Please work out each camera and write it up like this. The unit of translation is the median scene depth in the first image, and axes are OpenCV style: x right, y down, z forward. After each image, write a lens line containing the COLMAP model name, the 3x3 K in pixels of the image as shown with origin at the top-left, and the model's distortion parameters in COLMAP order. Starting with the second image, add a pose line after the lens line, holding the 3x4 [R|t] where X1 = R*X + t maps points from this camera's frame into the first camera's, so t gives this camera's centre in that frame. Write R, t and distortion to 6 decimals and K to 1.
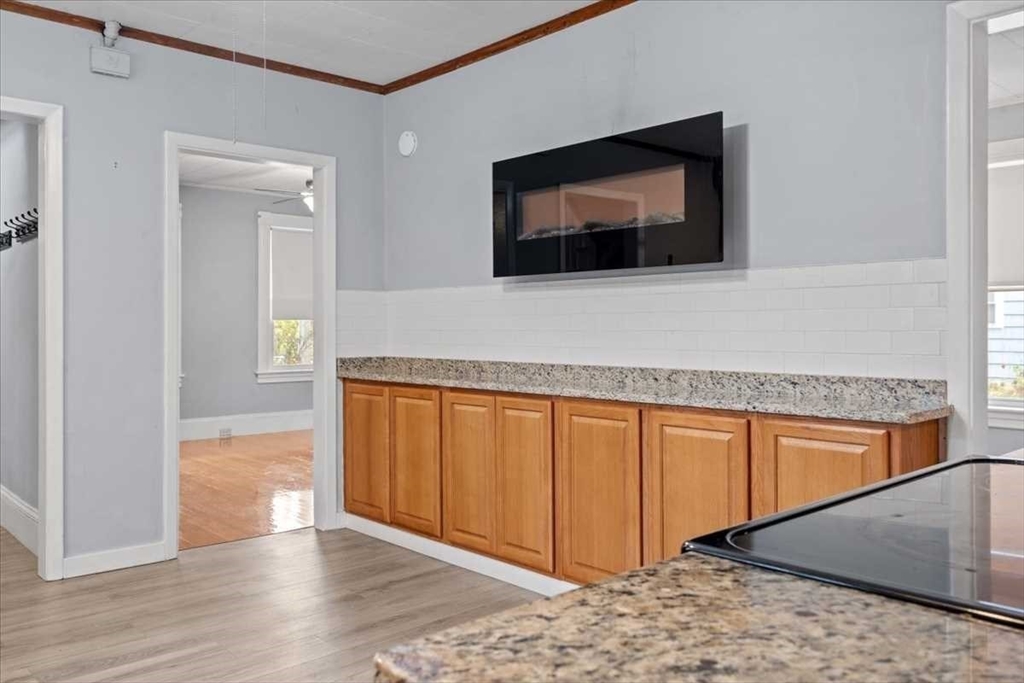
lens RADIAL K [[820.3, 0, 513.3], [0, 820.3, 328.6], [0, 0, 1]] dist [0.003484, 0.001643]
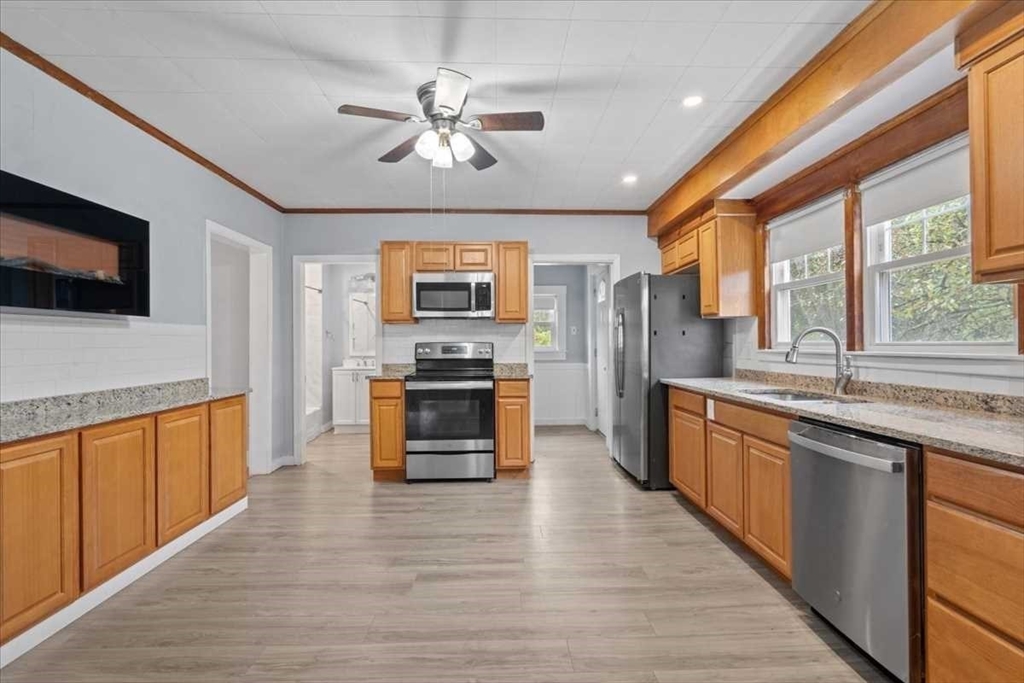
lens RADIAL K [[468.7, 0, 512.0], [0, 468.7, 345.6], [0, 0, 1]] dist [0.001315, 0.000221]
pose [[-0.753662, 0.000260, 0.657262, -0.790883], [0.007177, 0.999944, 0.007833, -0.025341], [-0.657223, 0.010621, -0.753622, 1.116124]]
